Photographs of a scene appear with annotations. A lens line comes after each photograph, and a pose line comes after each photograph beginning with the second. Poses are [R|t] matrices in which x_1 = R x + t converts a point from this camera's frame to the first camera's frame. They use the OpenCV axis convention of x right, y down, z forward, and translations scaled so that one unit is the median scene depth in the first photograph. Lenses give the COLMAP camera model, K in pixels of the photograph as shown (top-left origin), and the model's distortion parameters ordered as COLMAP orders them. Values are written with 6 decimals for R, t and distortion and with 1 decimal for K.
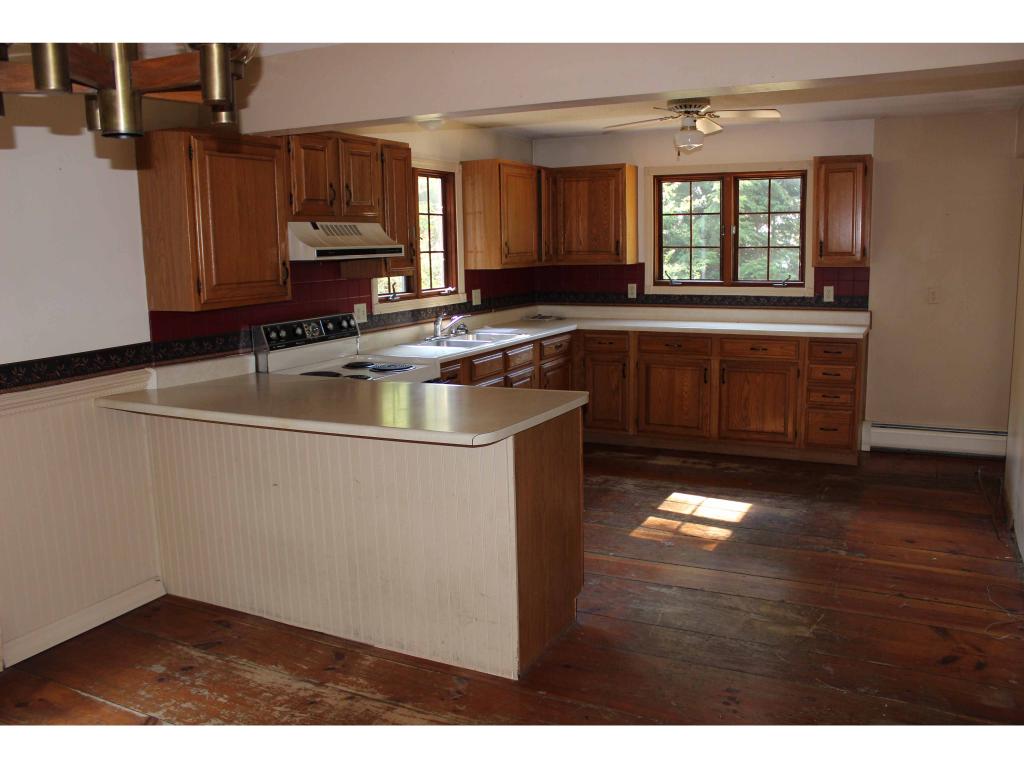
lens RADIAL K [[862.4, 0, 516.4], [0, 862.4, 388.2], [0, 0, 1]] dist [-0.160688, 0.153601]
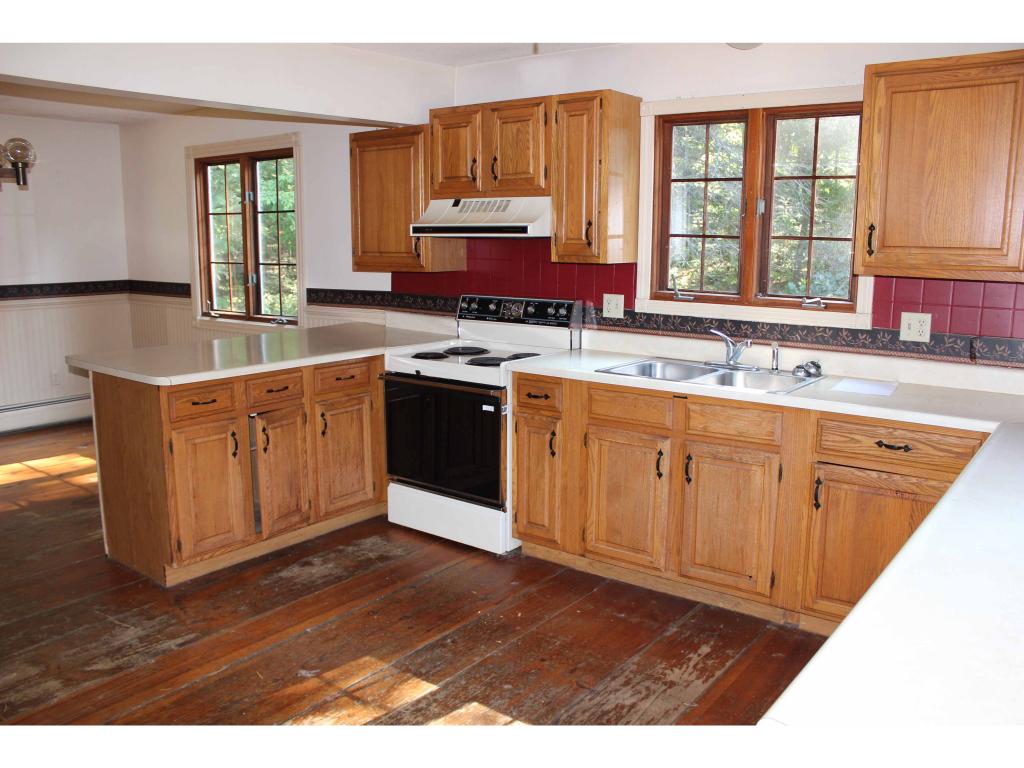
lens RADIAL K [[862.4, 0, 516.4], [0, 862.4, 388.2], [0, 0, 1]] dist [-0.160688, 0.153601]
pose [[-0.185373, 0.212943, -0.959319, 0.694594], [-0.153903, 0.957900, 0.242367, -0.213197], [0.970541, 0.192570, -0.144796, 1.125626]]
